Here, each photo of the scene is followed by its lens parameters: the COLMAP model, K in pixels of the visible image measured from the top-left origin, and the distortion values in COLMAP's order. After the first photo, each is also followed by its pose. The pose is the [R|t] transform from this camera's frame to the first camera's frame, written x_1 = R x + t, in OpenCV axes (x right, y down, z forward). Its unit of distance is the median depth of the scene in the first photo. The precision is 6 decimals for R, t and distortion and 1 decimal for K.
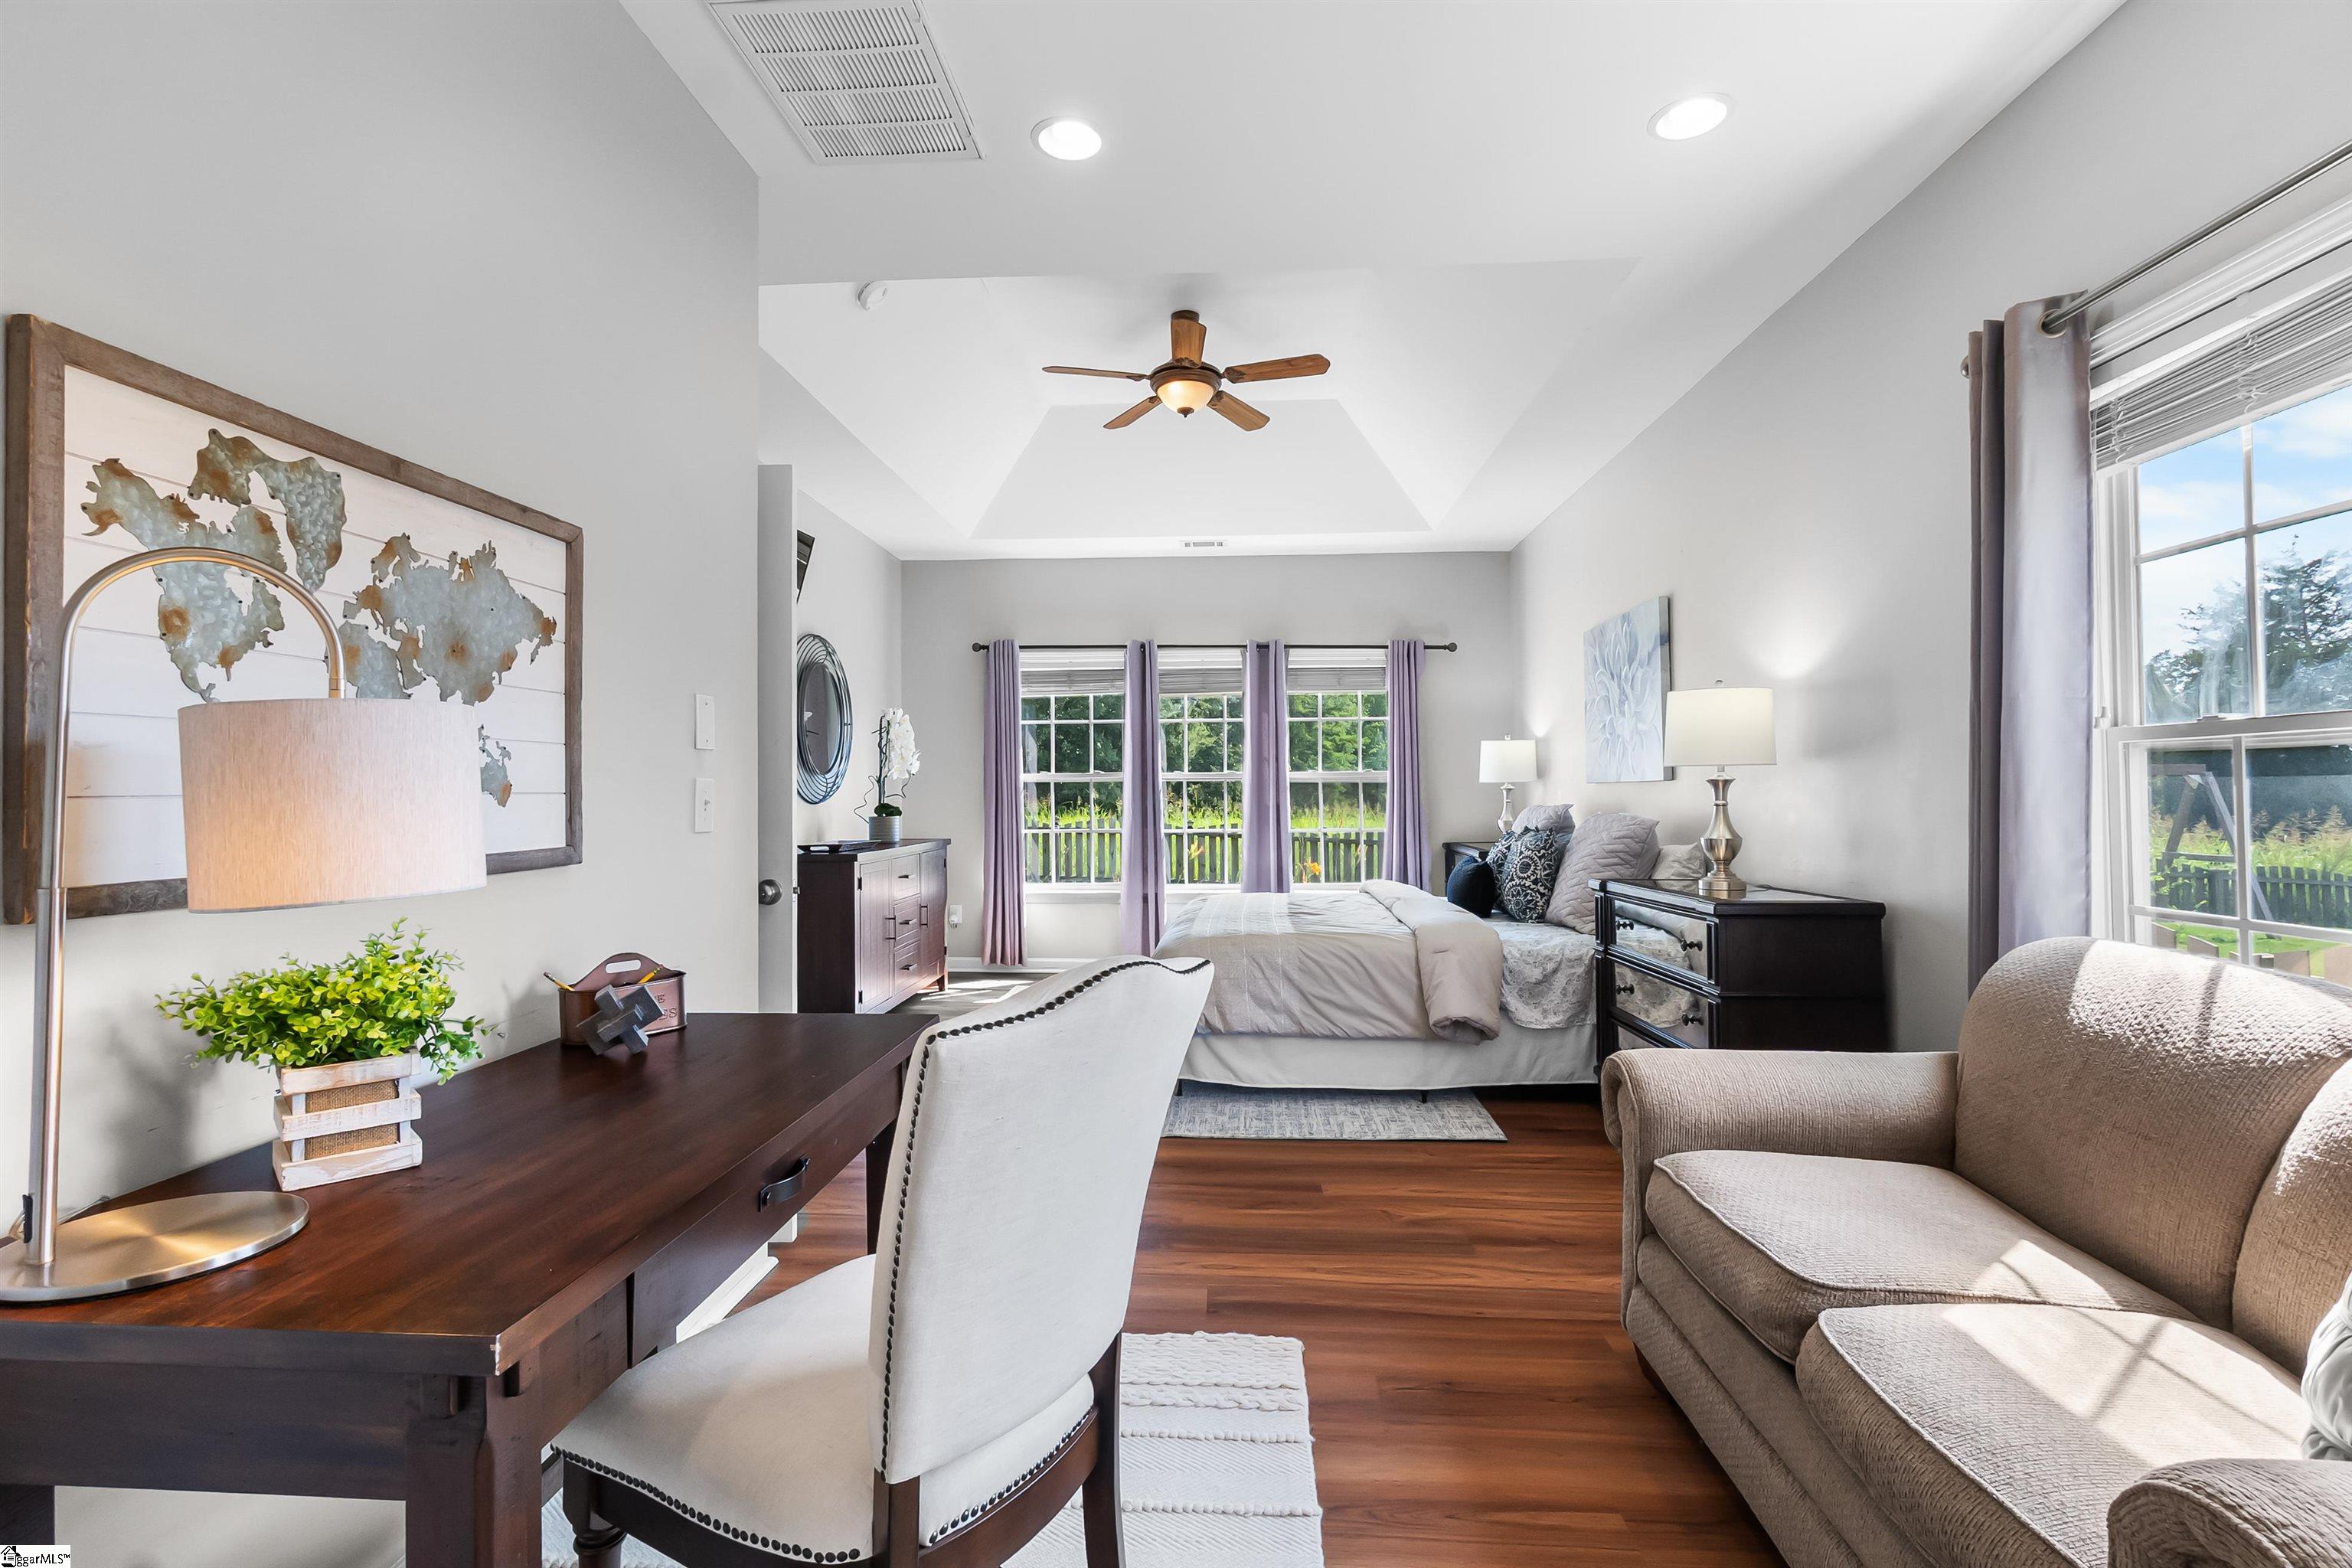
lens RADIAL K [[1091.3, 0, 1176.0], [0, 1091.3, 784.0], [0, 0, 1]] dist [-0.010342, 0.000894]
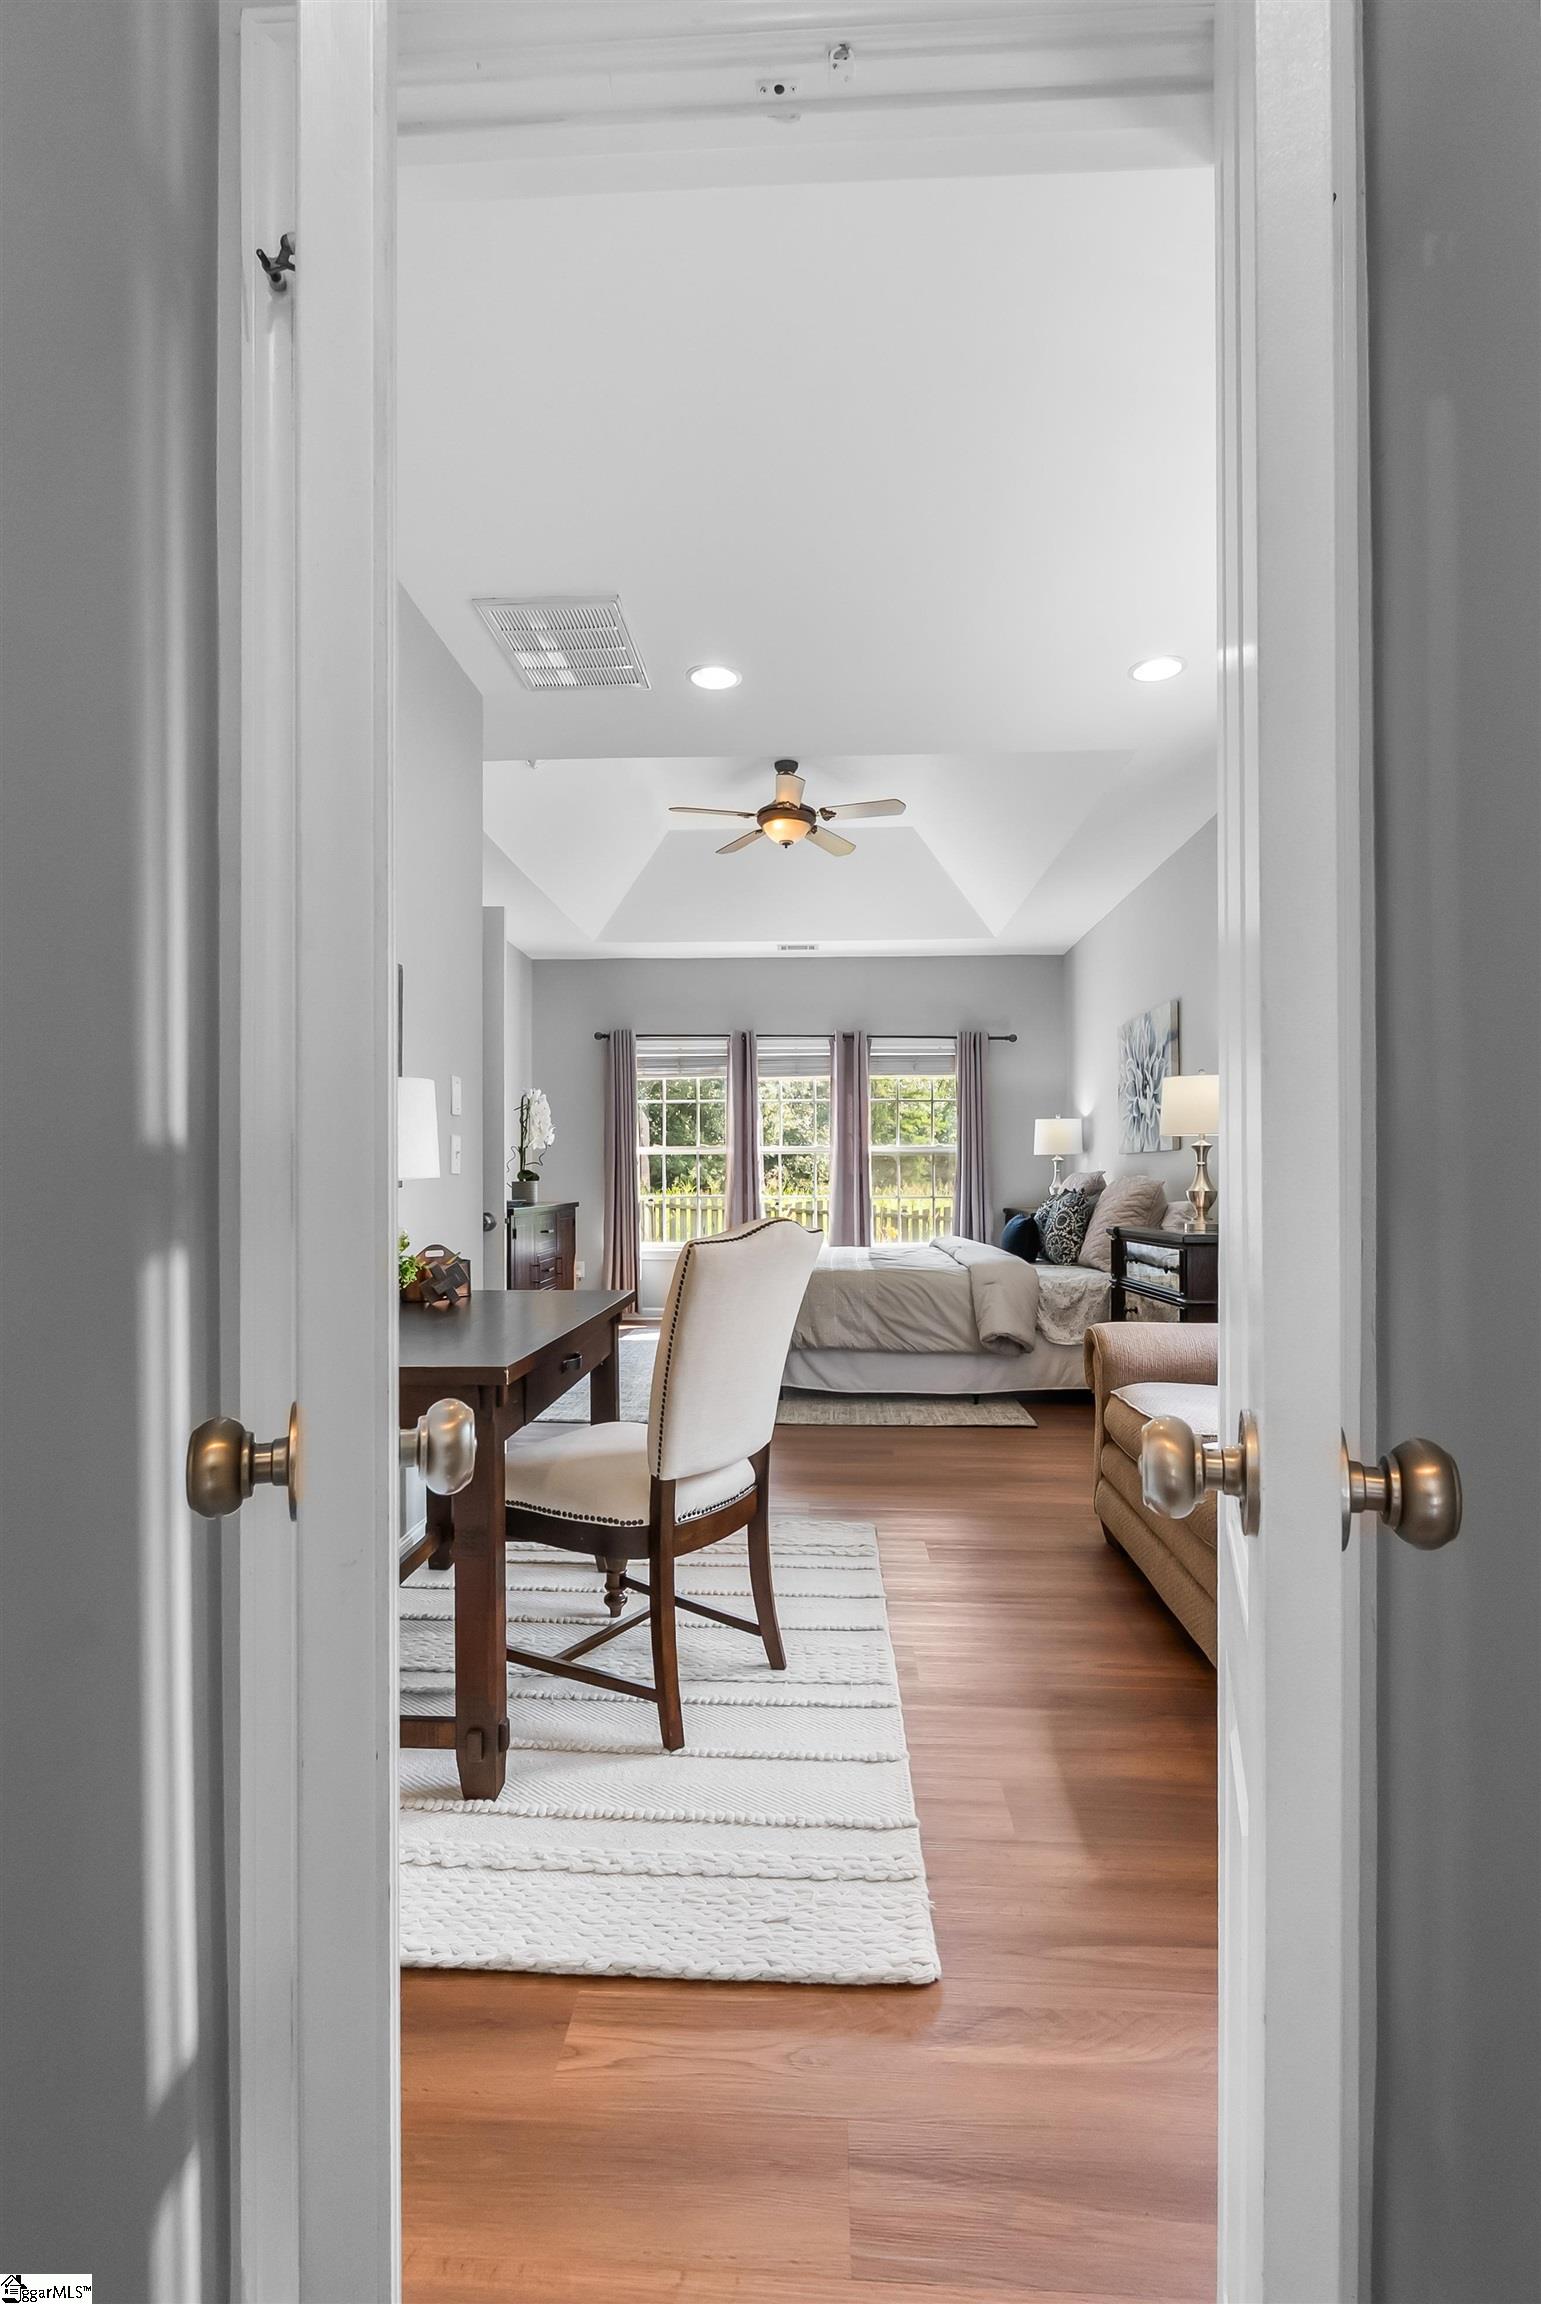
lens RADIAL K [[1086.3, 0, 777.7], [0, 1086.3, 1180.2], [0, 0, 1]] dist [-0.003675, -0.000199]
pose [[0.999855, 0.003697, 0.016604, -0.047836], [-0.003888, 0.999926, 0.011492, 0.042995], [-0.016560, -0.011555, 0.999796, -0.513233]]
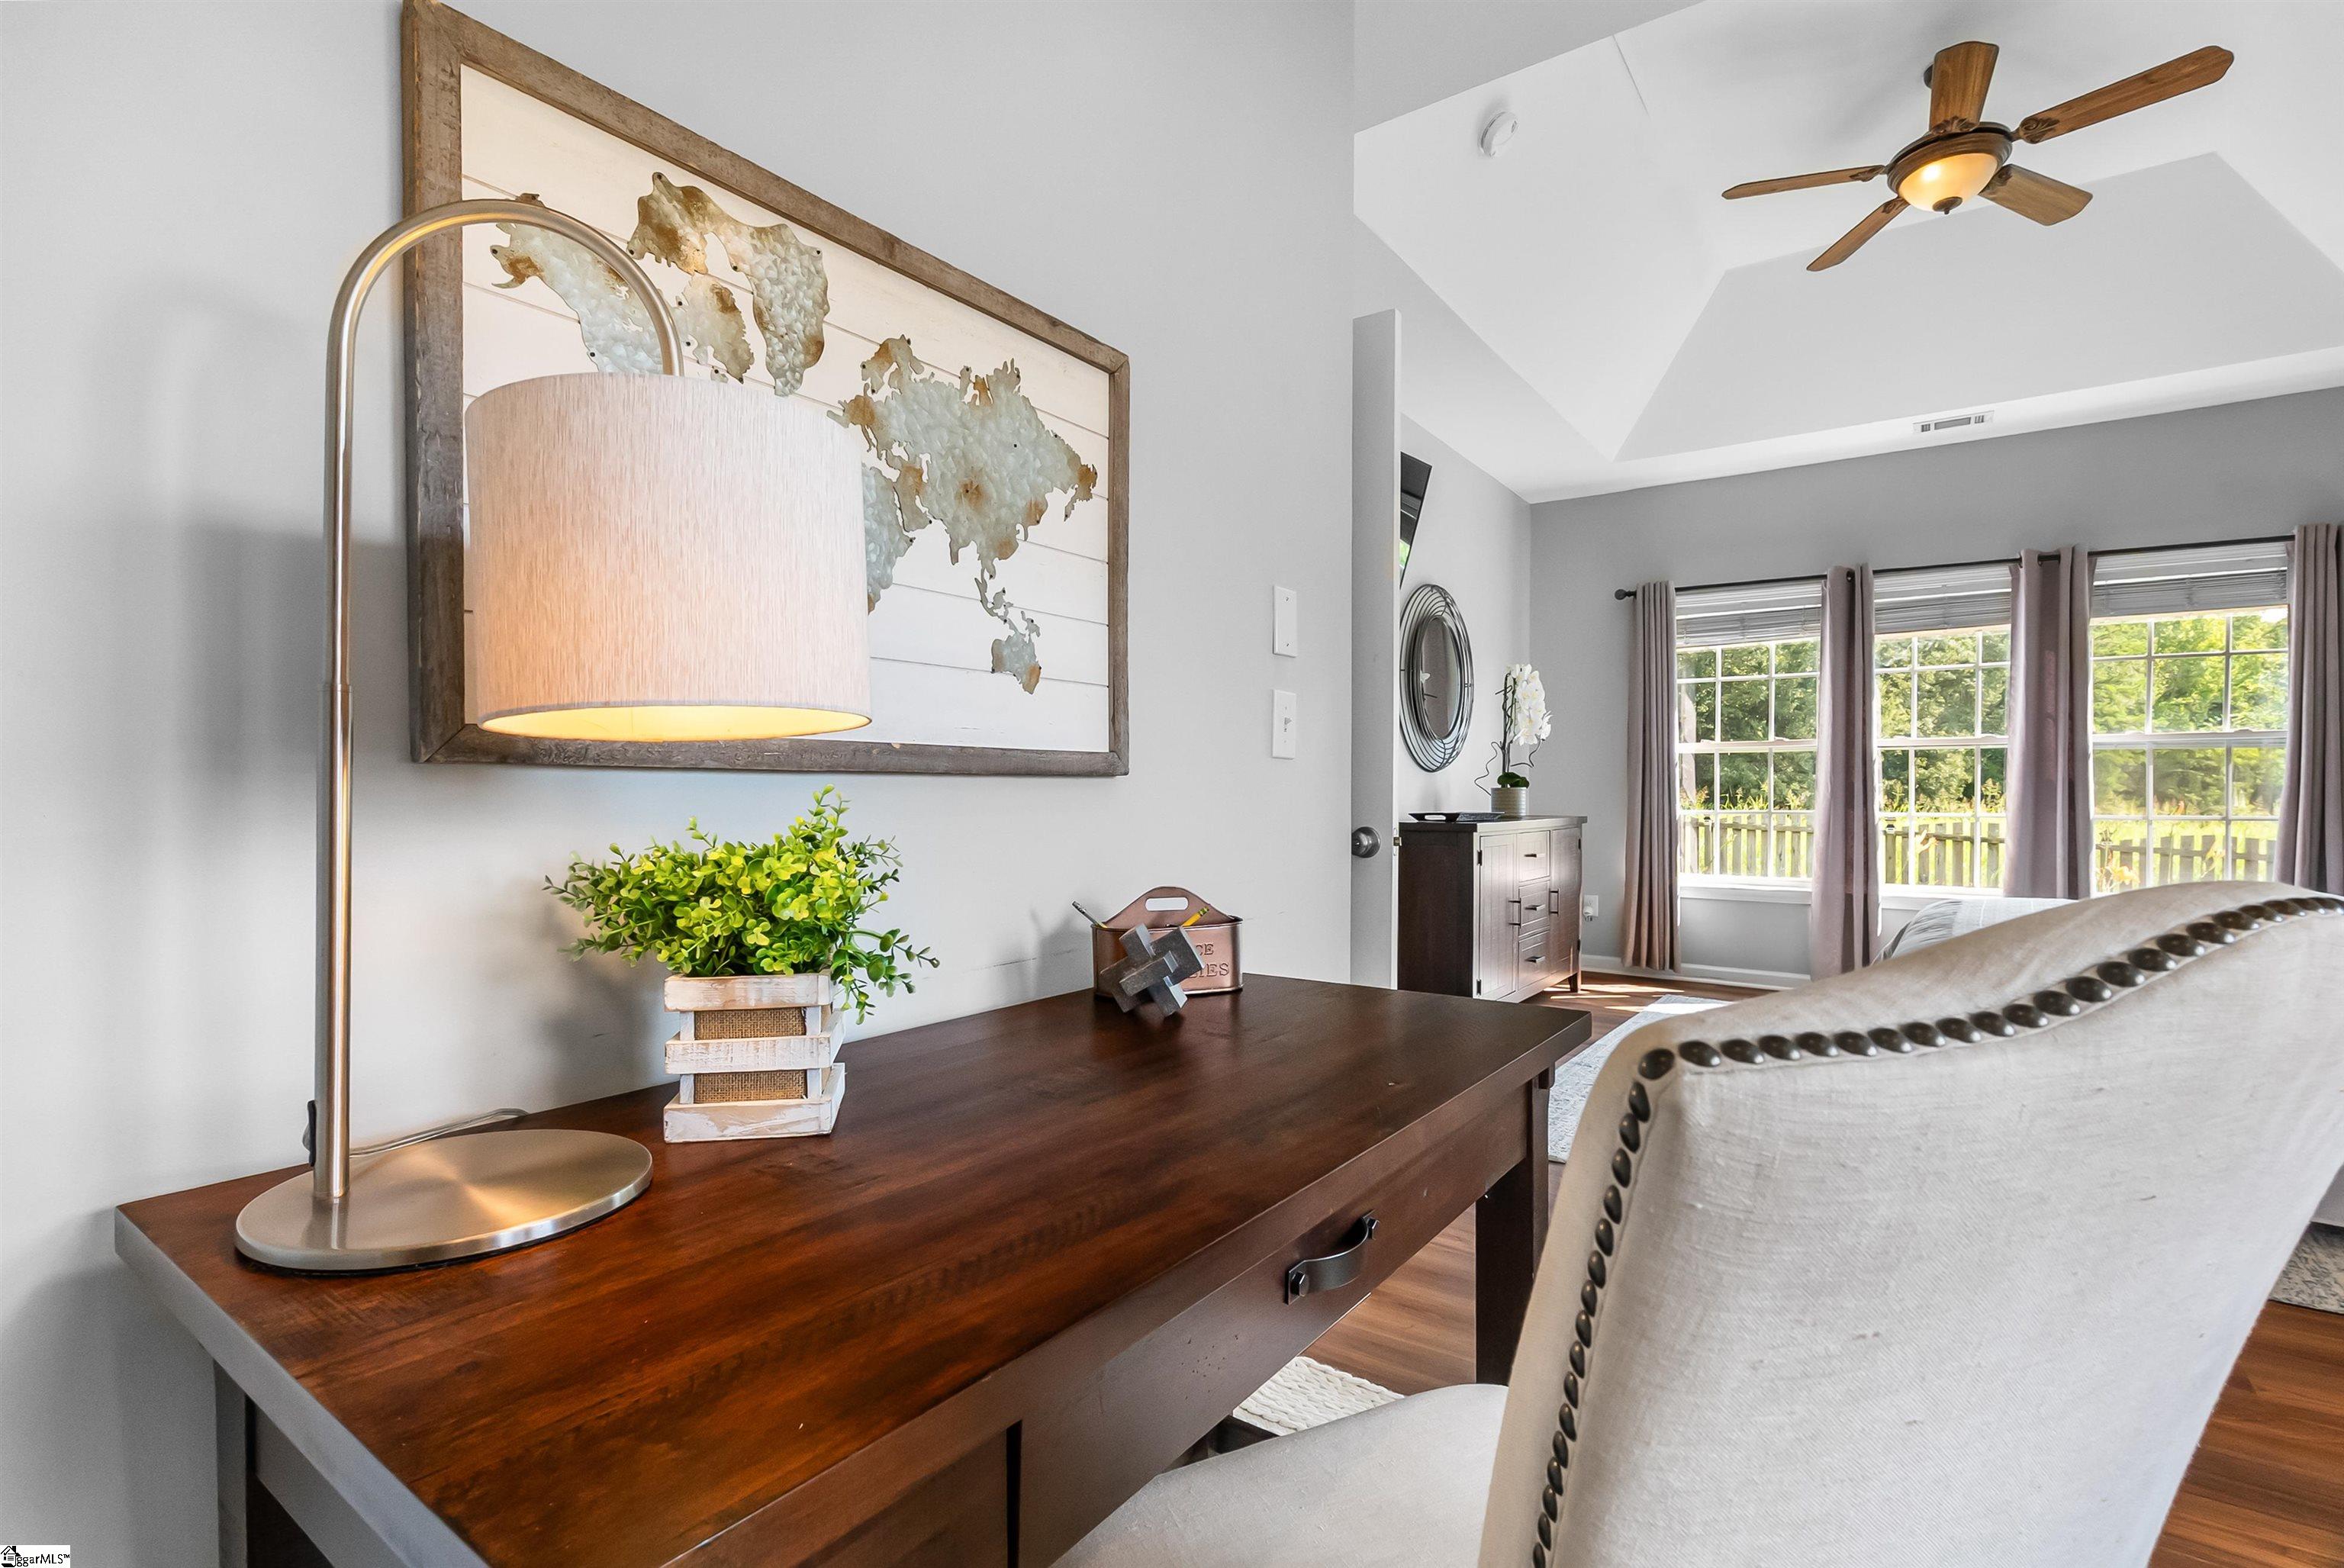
lens RADIAL K [[1083.9, 0, 1163.8], [0, 1083.9, 806.6], [0, 0, 1]] dist [-0.004199, 0.000191]
pose [[0.842064, 0.014139, -0.539193, -0.088185], [-0.002200, 0.999738, 0.022779, 0.077192], [0.539374, -0.017995, 0.841874, 0.332244]]
